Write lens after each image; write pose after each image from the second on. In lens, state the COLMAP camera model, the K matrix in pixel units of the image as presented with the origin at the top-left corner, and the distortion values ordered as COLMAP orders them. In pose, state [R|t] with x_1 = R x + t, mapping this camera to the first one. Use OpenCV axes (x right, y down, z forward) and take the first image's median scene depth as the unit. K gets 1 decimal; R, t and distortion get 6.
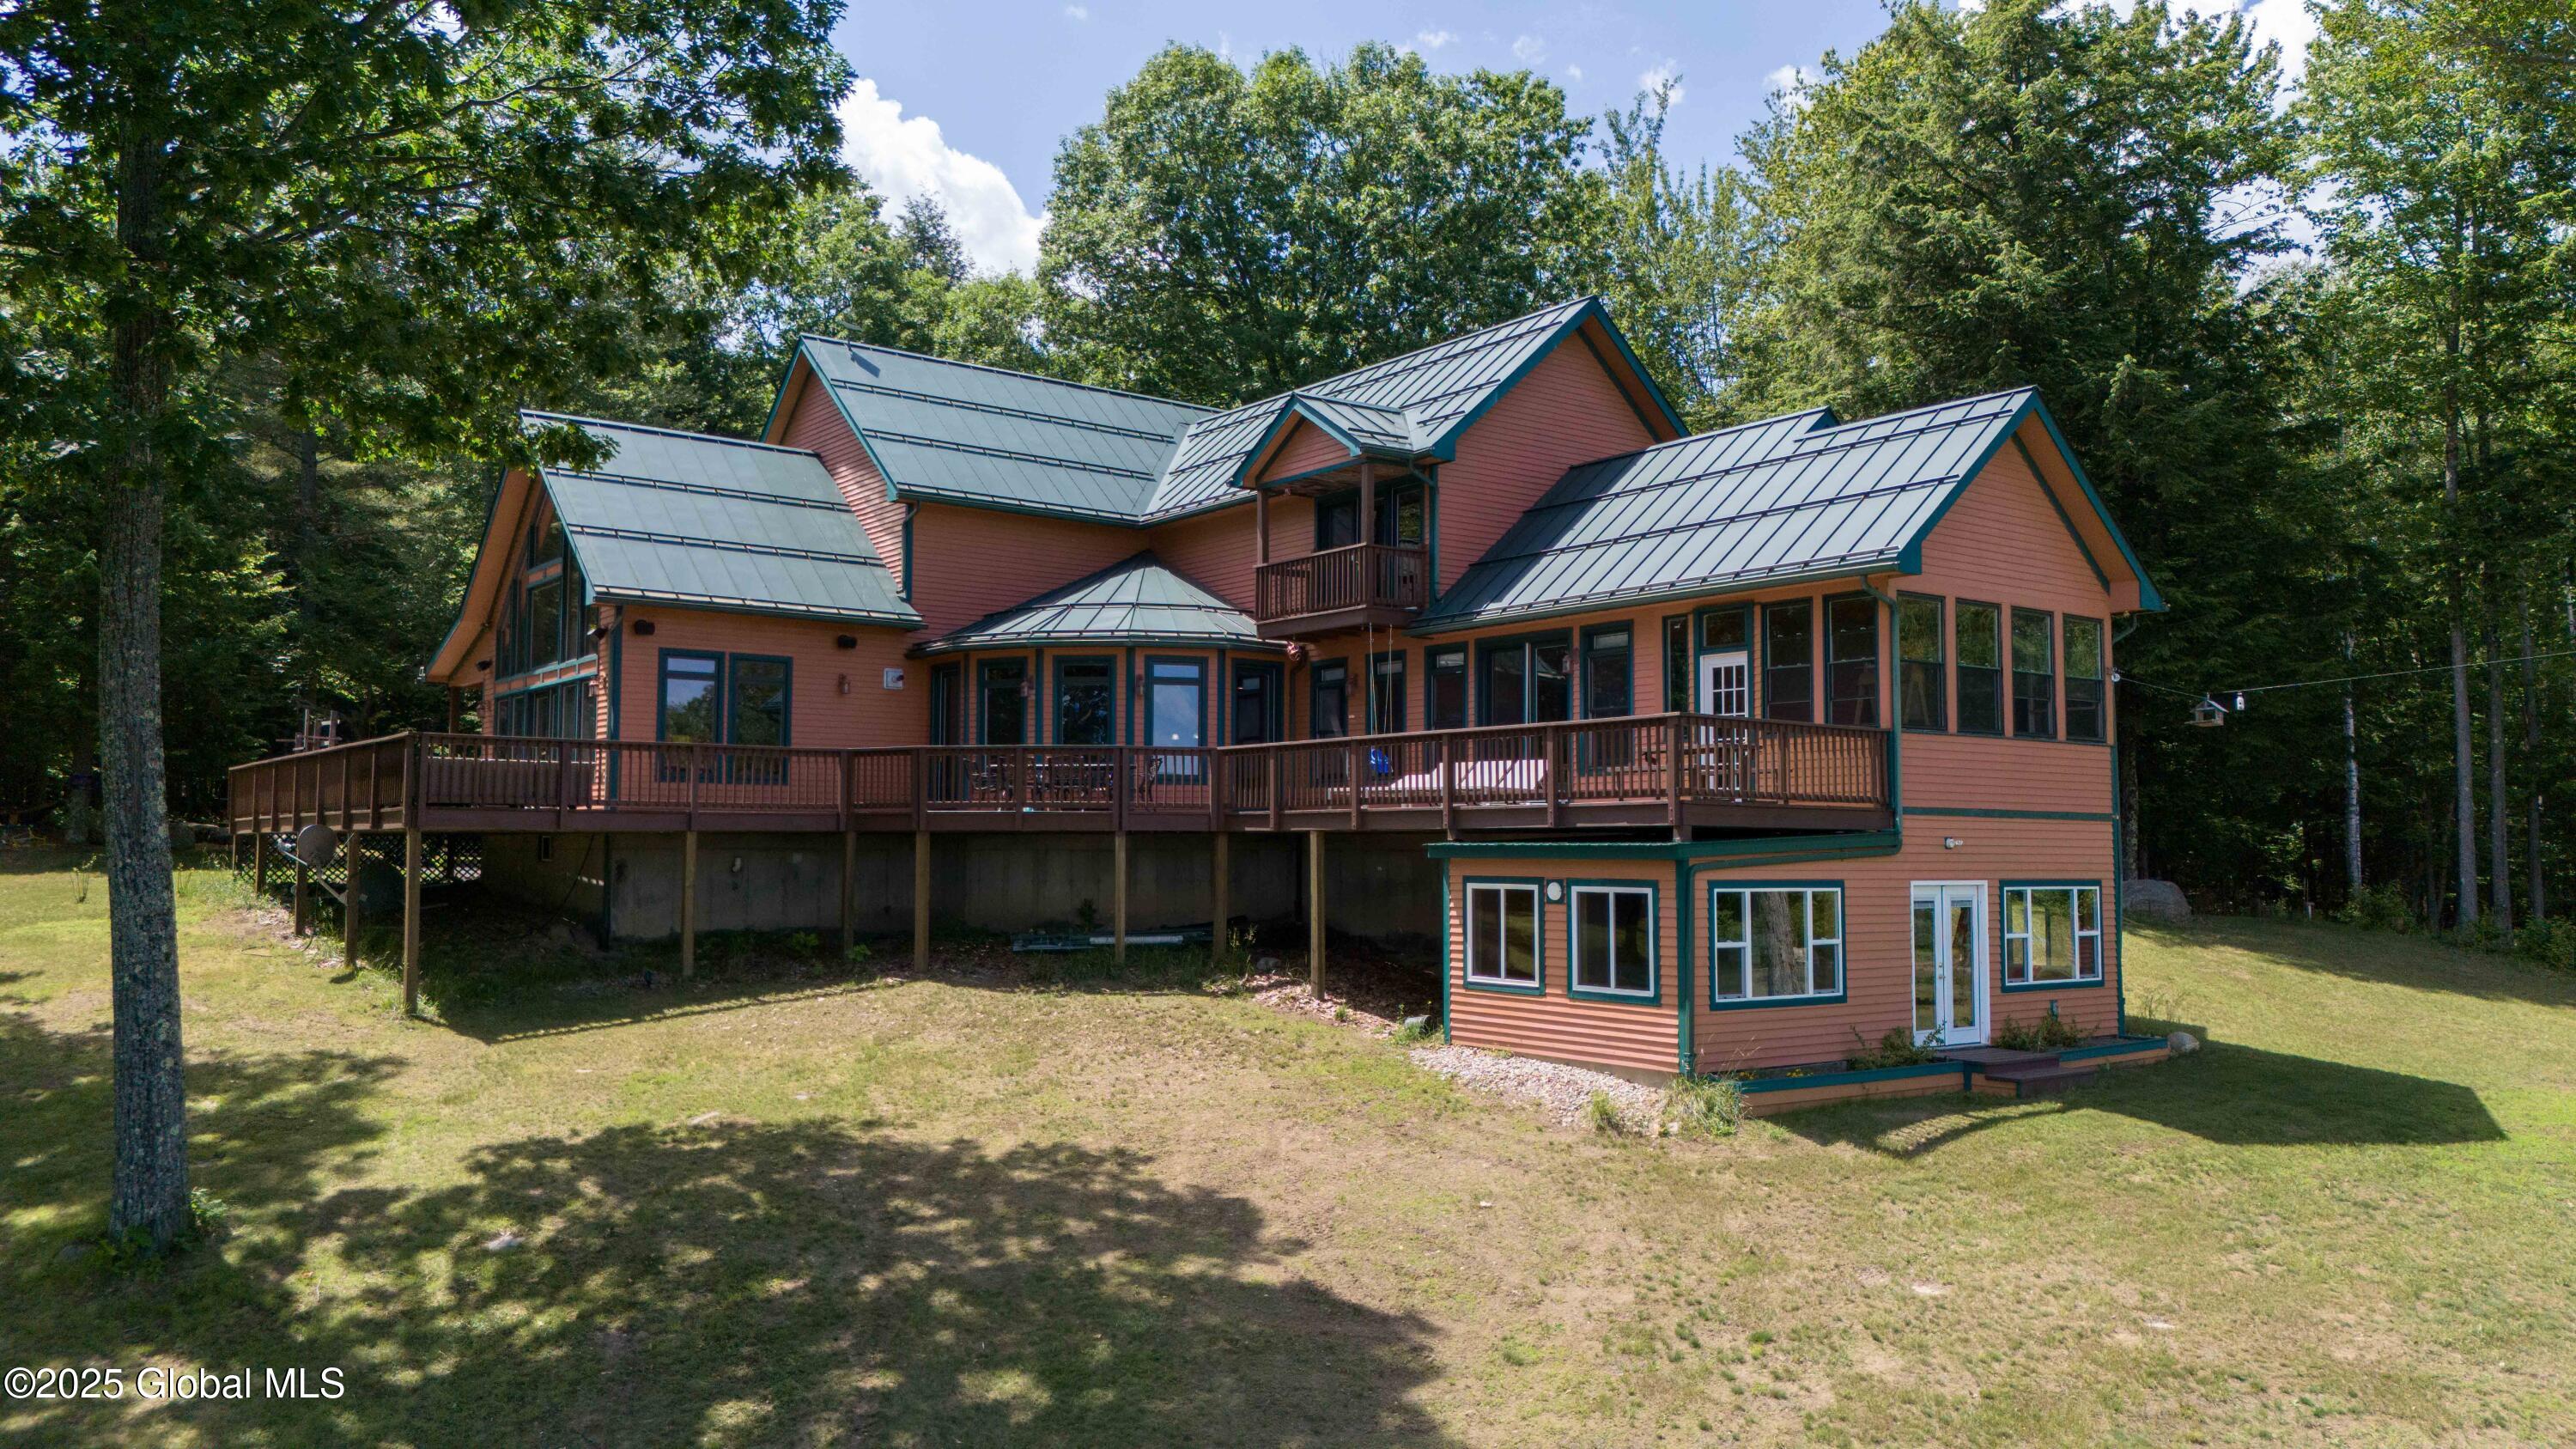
lens RADIAL K [[1870.2, 0, 1283.0], [0, 1870.2, 730.5], [0, 0, 1]] dist [0.039958, -0.002358]
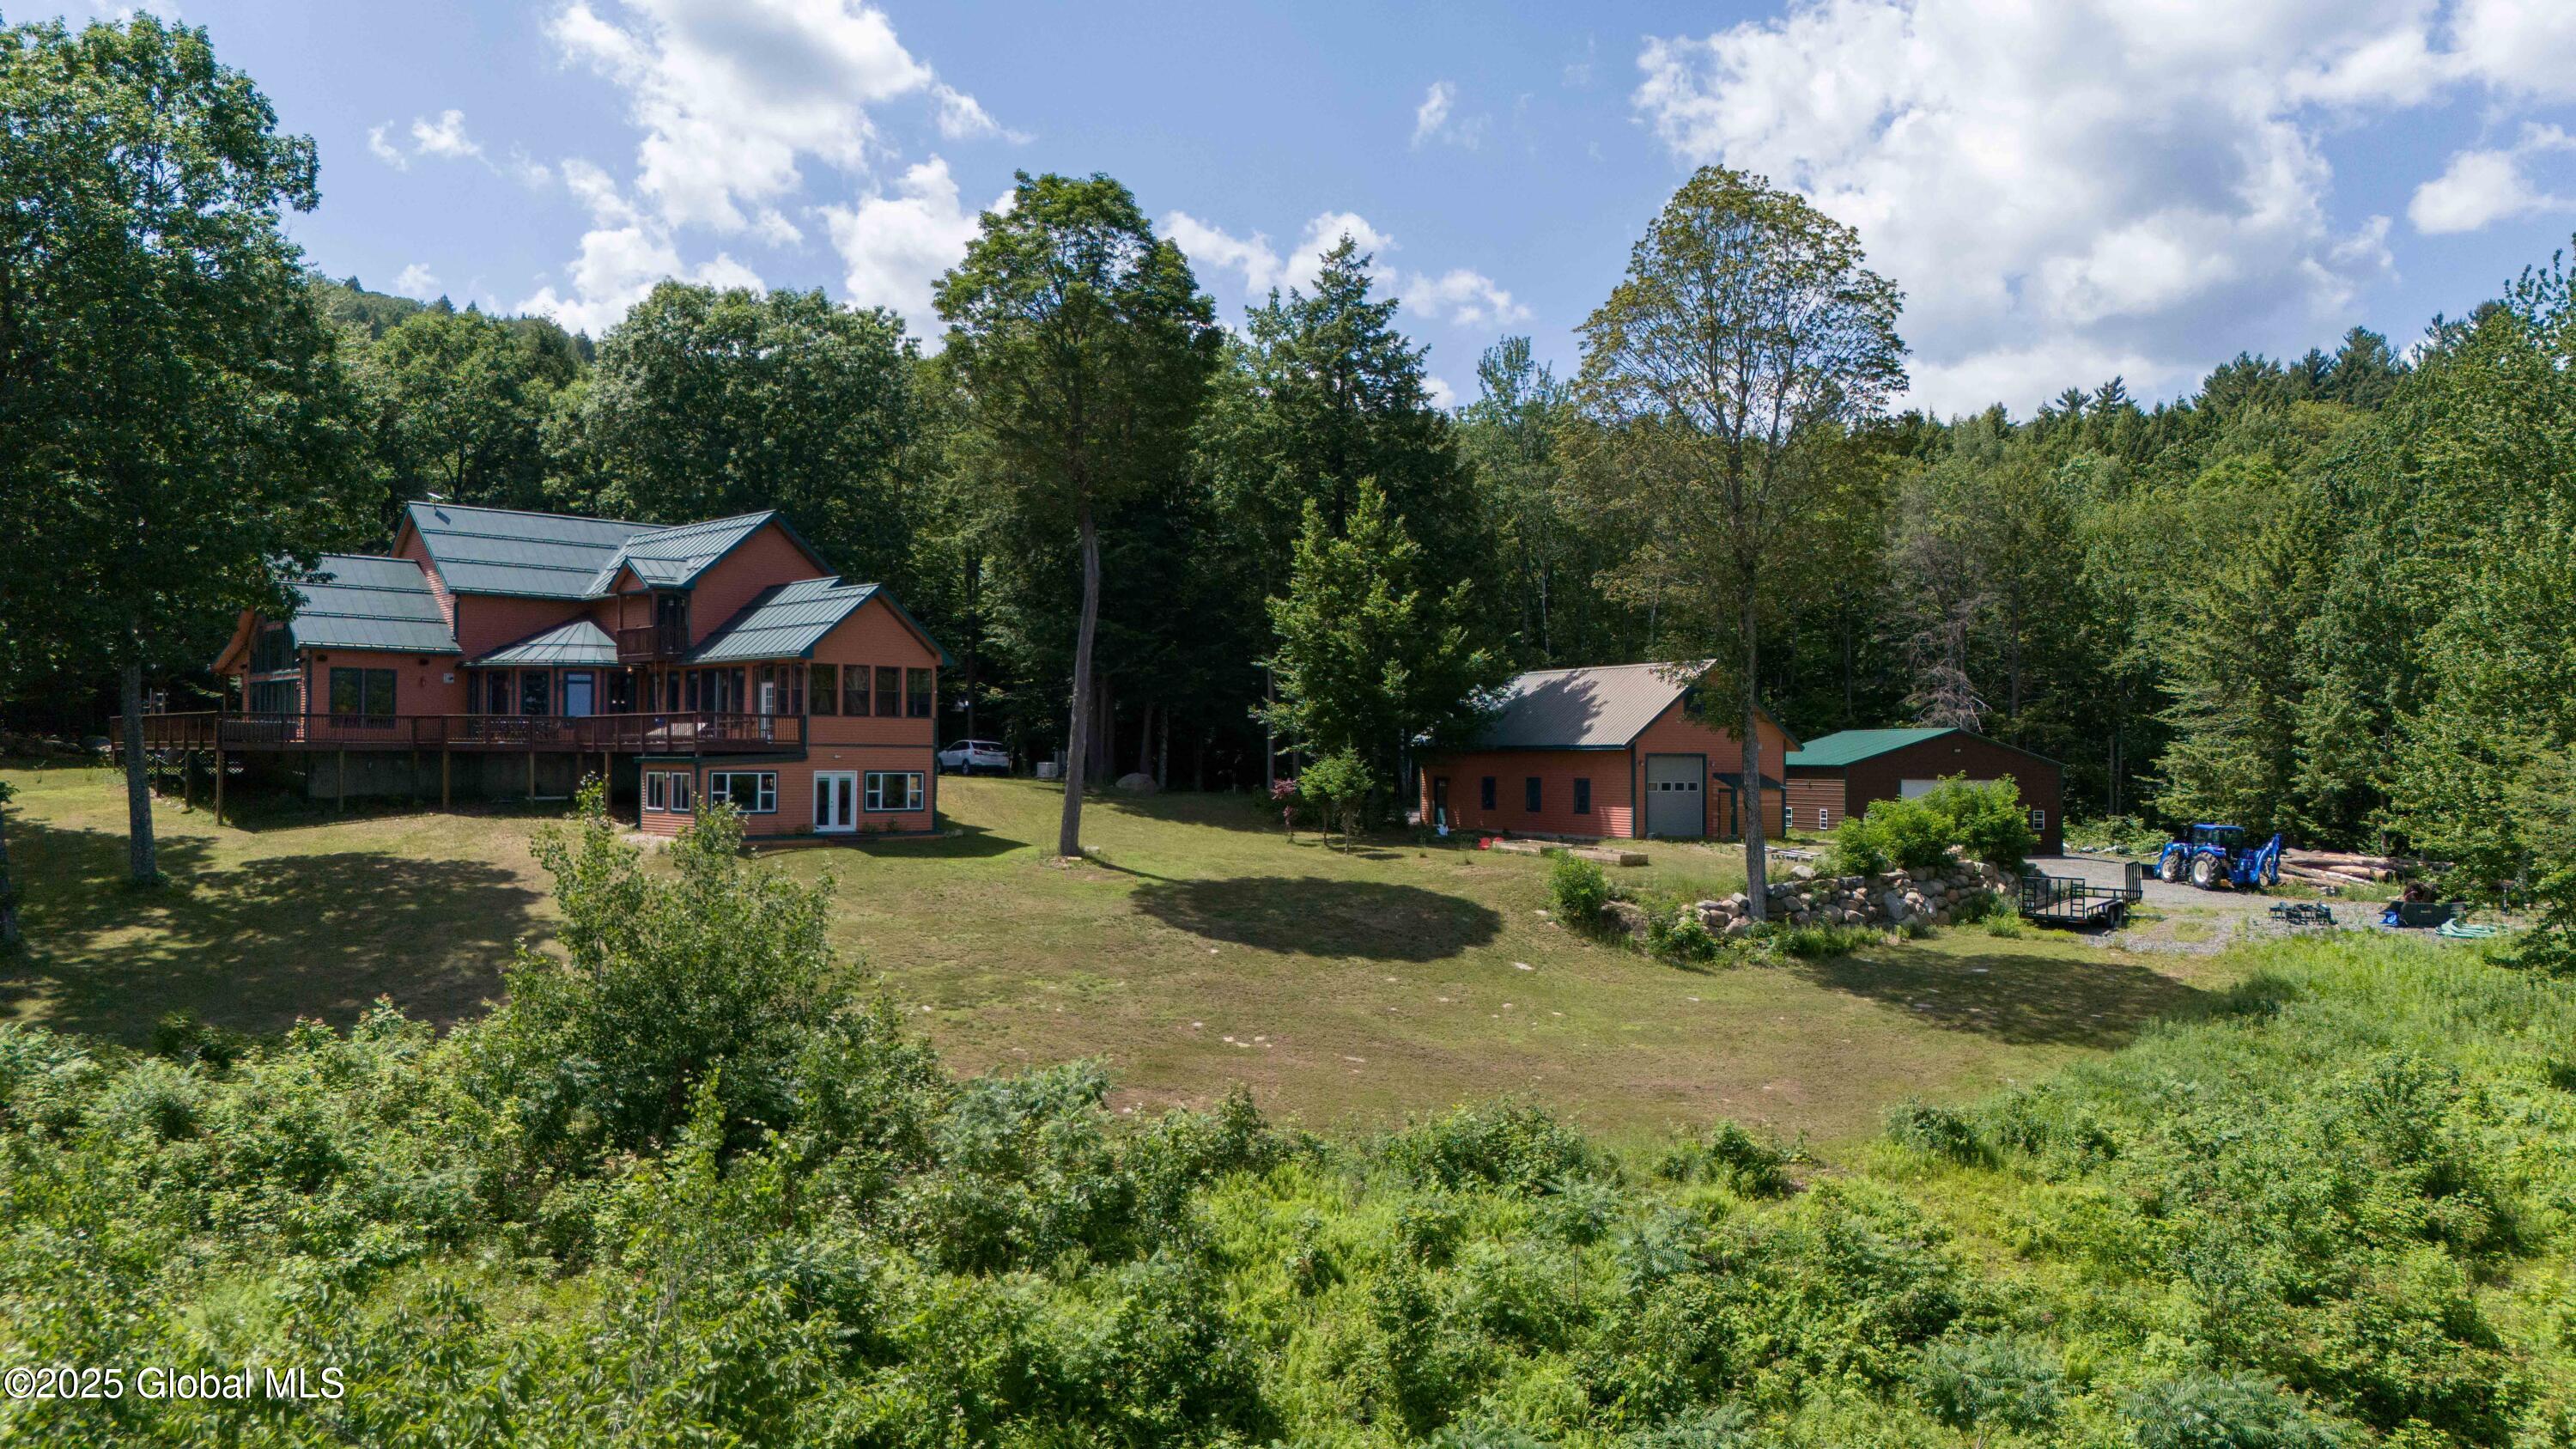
lens RADIAL K [[1870.2, 0, 1296.2], [0, 1870.2, 723.7], [0, 0, 1]] dist [0.039958, -0.002358]
pose [[0.993569, 0.001696, 0.113217, 0.642318], [-0.007426, 0.998711, 0.050204, -0.115331], [-0.112986, -0.050722, 0.992301, -1.572743]]
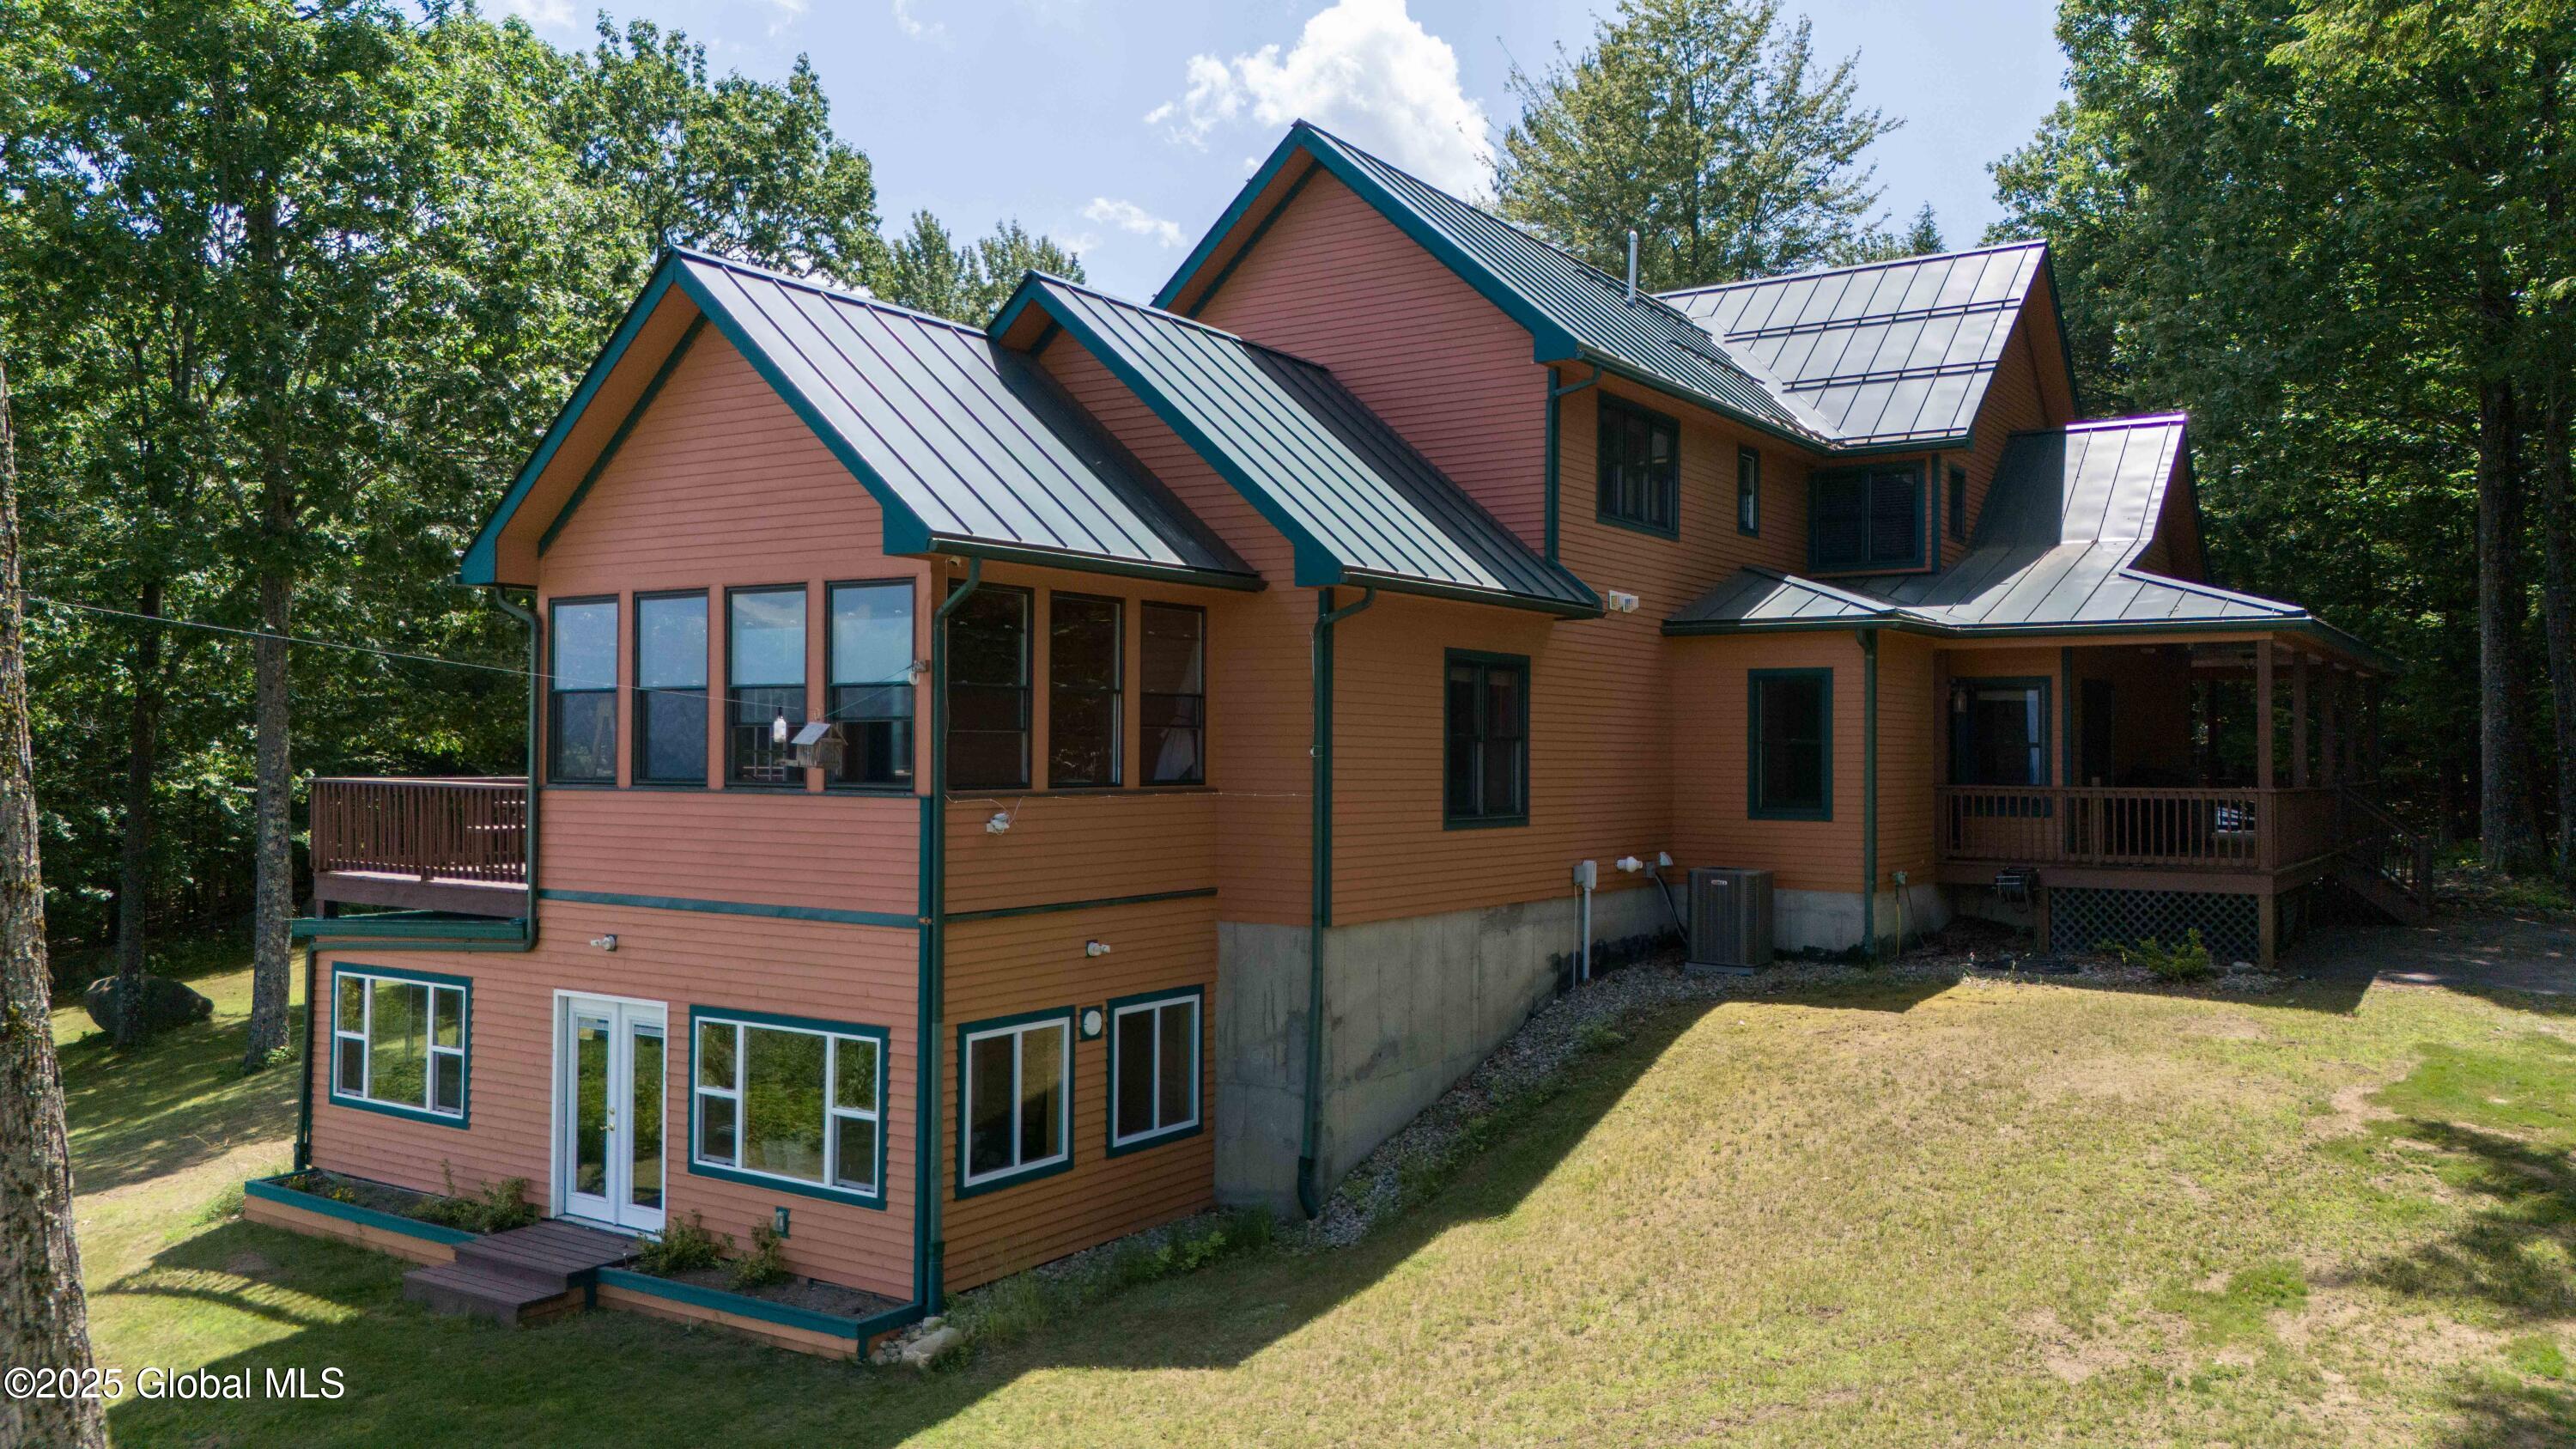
lens RADIAL K [[1870.2, 0, 1290.6], [0, 1870.2, 724.9], [0, 0, 1]] dist [0.039958, -0.002358]
pose [[0.334730, -0.018849, -0.942126, 1.016018], [0.058277, 0.998300, 0.000732, -0.007466], [0.940510, -0.055149, 0.335259, 0.918769]]
